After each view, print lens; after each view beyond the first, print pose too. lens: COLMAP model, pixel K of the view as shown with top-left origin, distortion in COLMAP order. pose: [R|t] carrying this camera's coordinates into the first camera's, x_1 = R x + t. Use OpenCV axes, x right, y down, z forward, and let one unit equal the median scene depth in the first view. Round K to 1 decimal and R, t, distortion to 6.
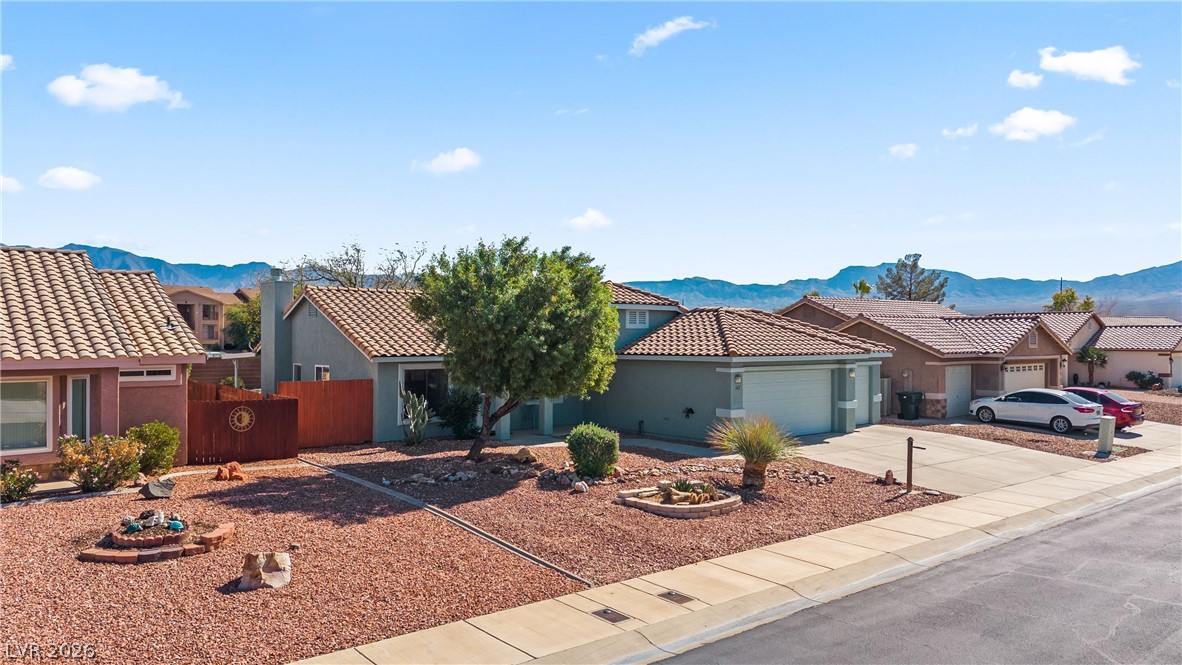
lens RADIAL K [[833.8, 0, 591.0], [0, 833.8, 332.5], [0, 0, 1]] dist [0.000948, 0.000344]
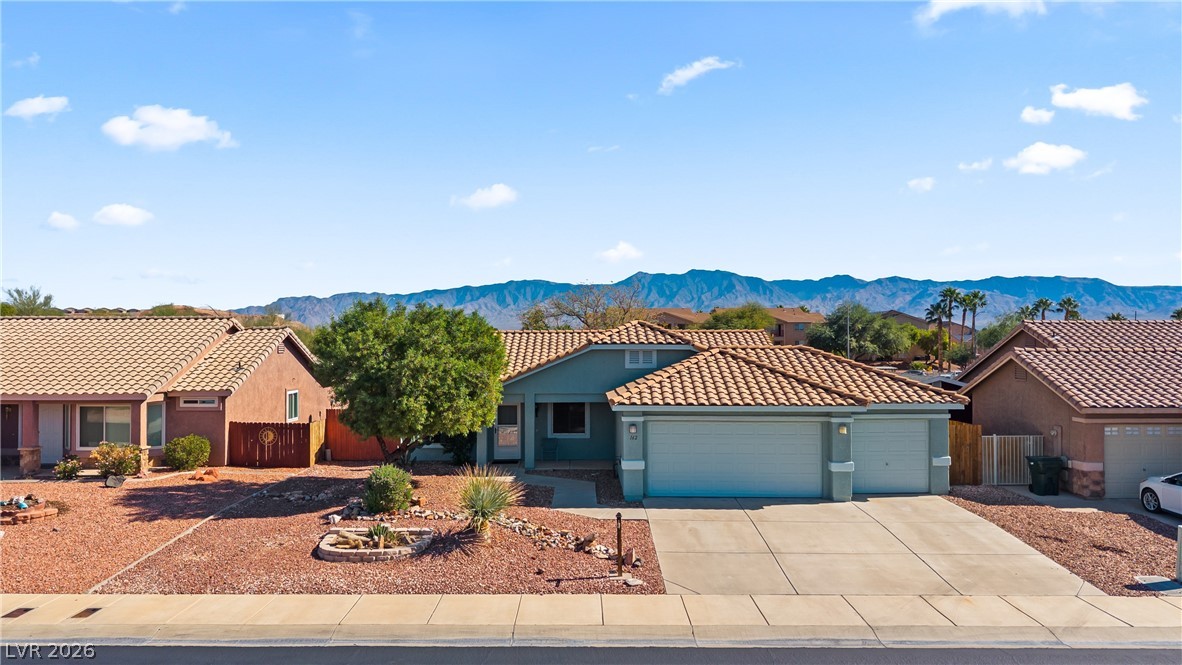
lens RADIAL K [[806.5, 0, 591.0], [0, 806.5, 332.5], [0, 0, 1]] dist [0.004917, 0.000056]
pose [[0.762830, -0.011643, -0.646494, 0.608780], [0.005731, 0.999920, -0.011245, -0.035617], [0.646574, 0.004873, 0.762836, 0.231812]]
